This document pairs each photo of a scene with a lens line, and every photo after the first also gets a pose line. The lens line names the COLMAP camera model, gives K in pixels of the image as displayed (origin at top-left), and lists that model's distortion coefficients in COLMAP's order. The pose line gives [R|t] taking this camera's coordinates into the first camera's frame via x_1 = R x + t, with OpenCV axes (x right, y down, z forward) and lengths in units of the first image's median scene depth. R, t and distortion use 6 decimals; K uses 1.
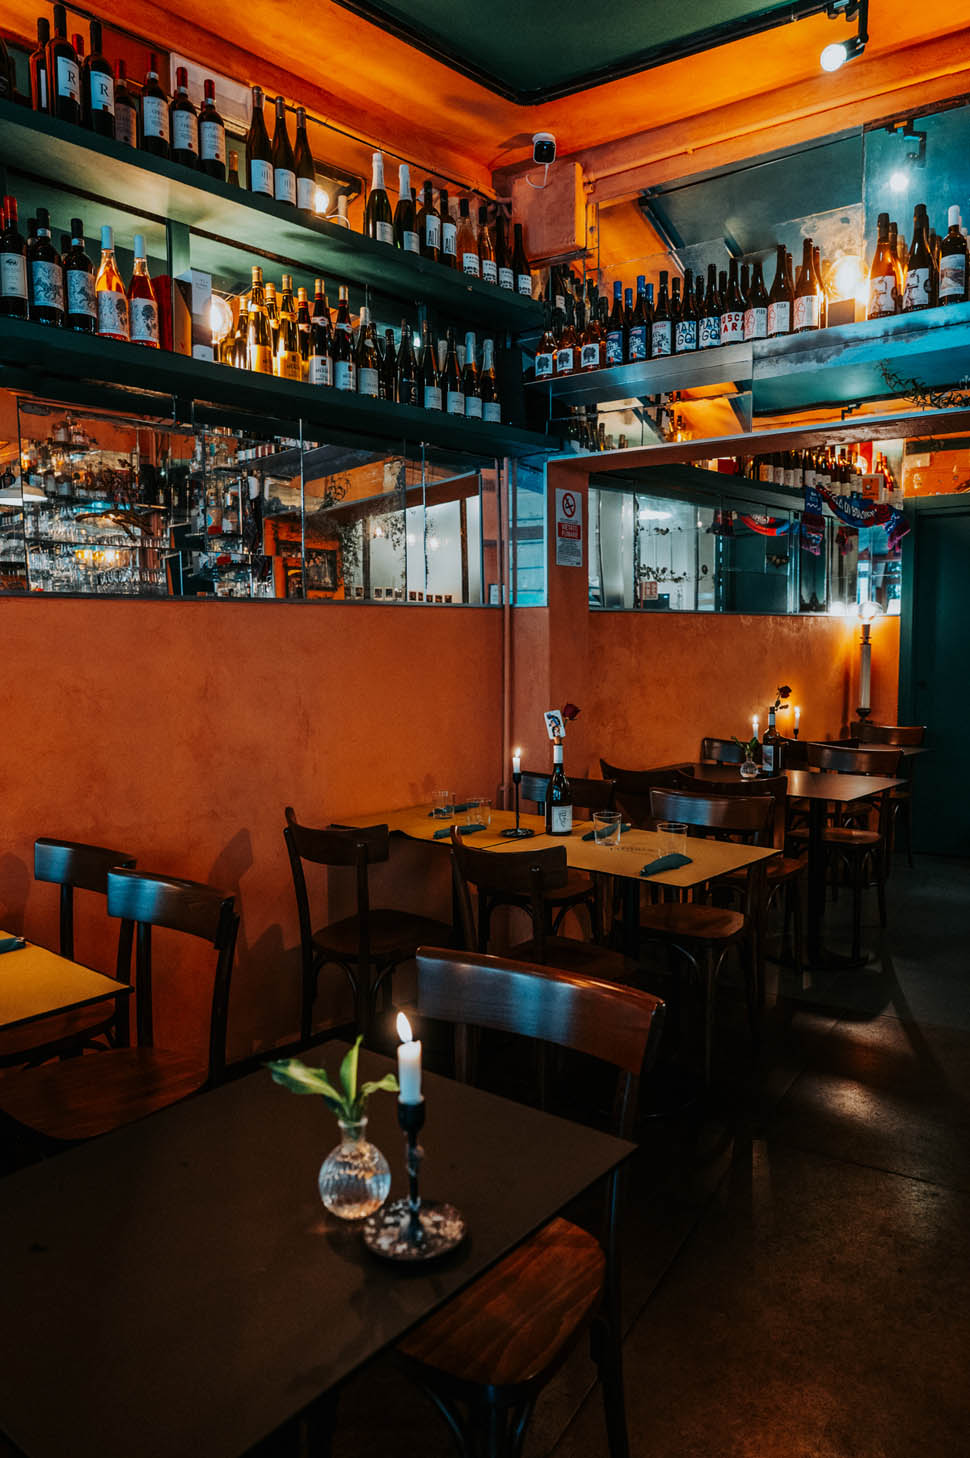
lens RADIAL K [[974.1, 0, 480.0], [0, 974.1, 726.7], [0, 0, 1]] dist [0.004975, -0.004047]
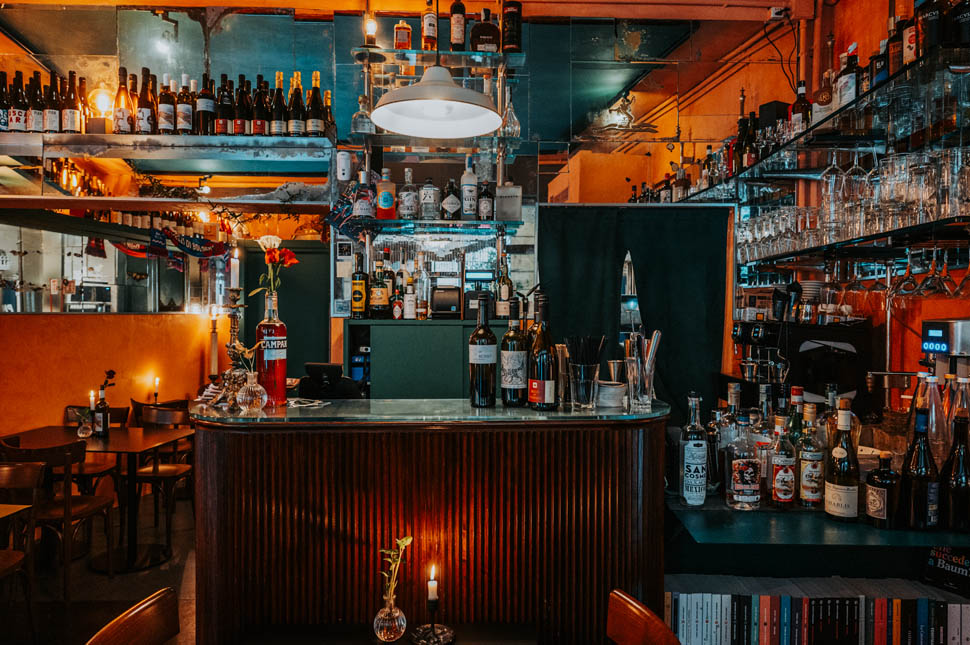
lens RADIAL K [[648.1, 0, 483.3], [0, 648.1, 324.5], [0, 0, 1]] dist [0.004975, -0.004047]
pose [[0.799242, 0.002524, 0.601004, 0.177053], [0.040107, 0.997538, -0.057526, -0.031421], [-0.599670, 0.070081, 0.797173, -0.079835]]
